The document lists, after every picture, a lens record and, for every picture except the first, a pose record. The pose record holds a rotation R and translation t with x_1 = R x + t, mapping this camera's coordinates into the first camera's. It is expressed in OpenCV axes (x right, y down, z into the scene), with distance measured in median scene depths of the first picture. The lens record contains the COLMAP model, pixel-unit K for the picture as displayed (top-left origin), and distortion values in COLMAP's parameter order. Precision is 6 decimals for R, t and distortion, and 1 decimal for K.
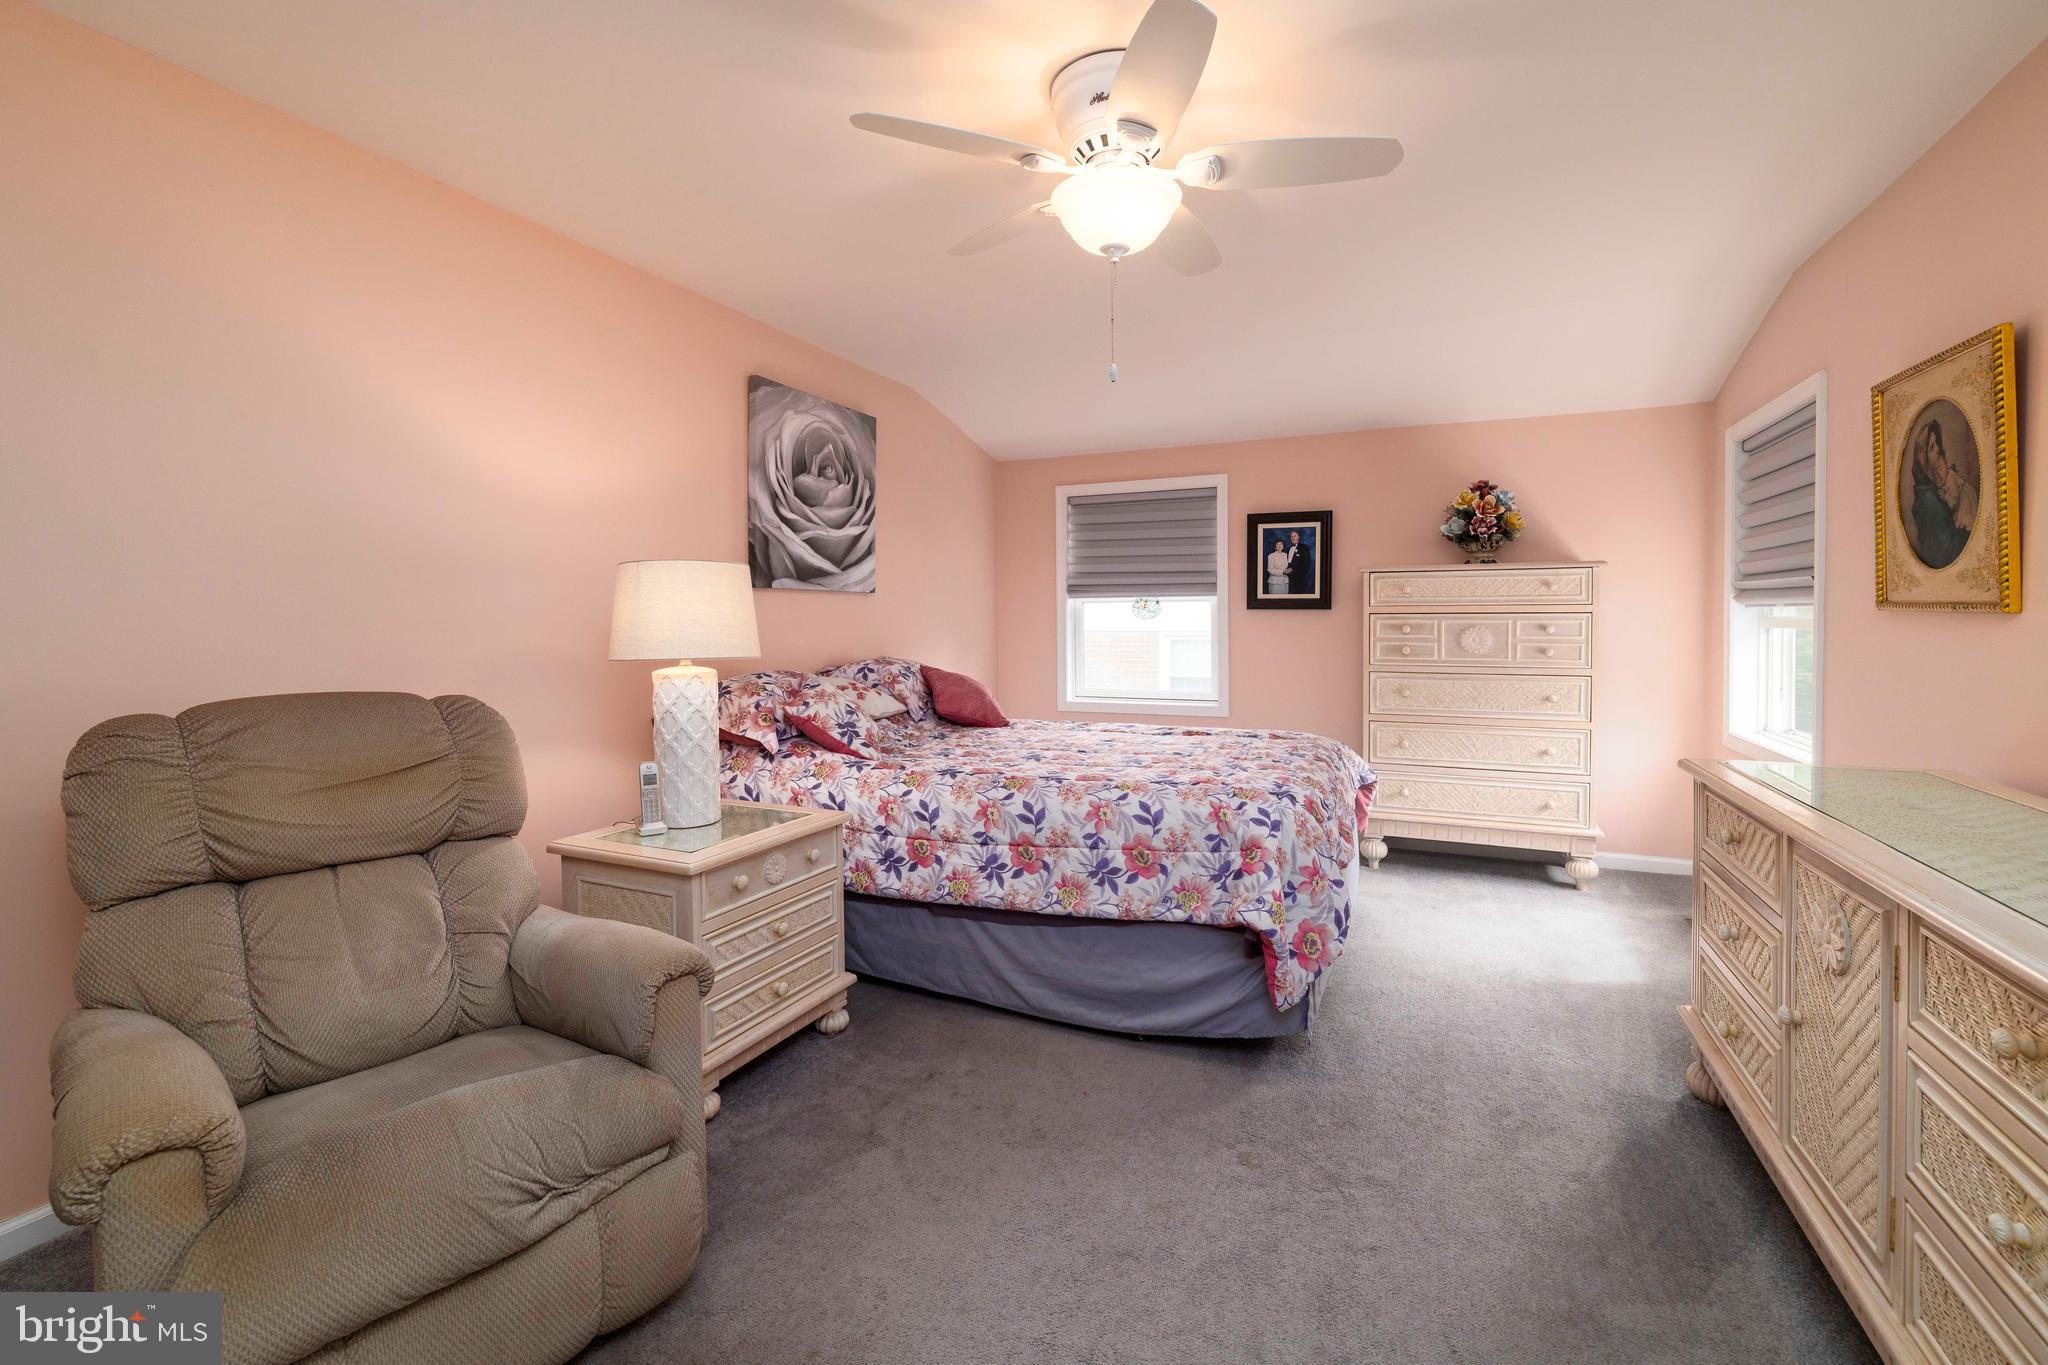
lens RADIAL K [[911.1, 0, 1015.3], [0, 911.1, 639.2], [0, 0, 1]] dist [0.000574, 0.000120]
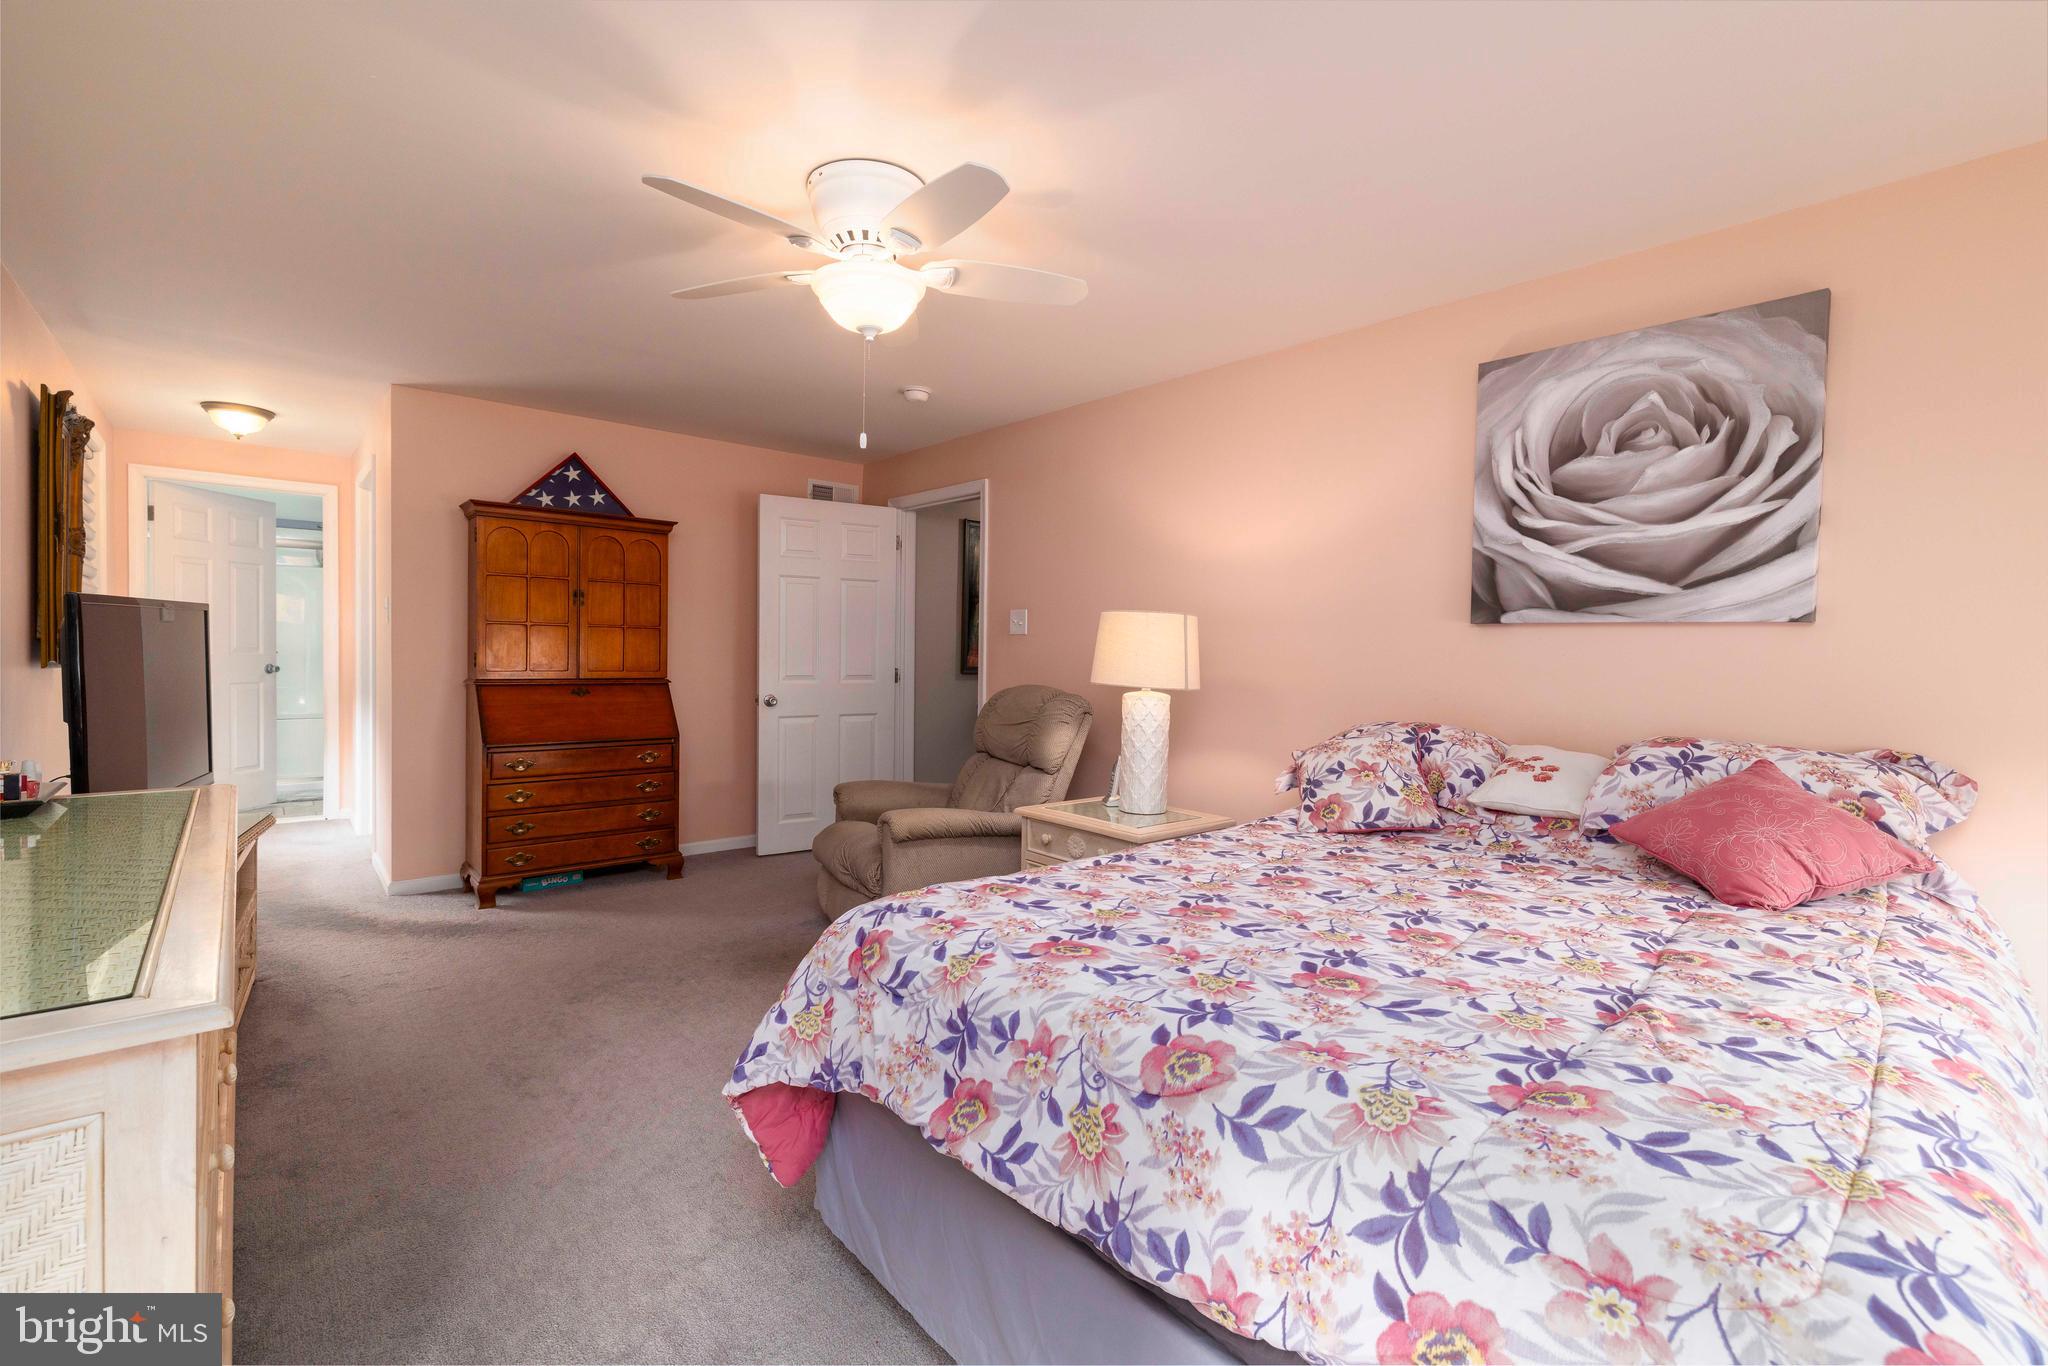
lens RADIAL K [[911.1, 0, 1015.3], [0, 911.1, 639.7], [0, 0, 1]] dist [0.000574, 0.000120]
pose [[-0.422771, 0.000641, -0.906236, 0.579233], [-0.027704, 0.999523, 0.013631, -0.039085], [0.905813, 0.030869, -0.422552, 0.895729]]
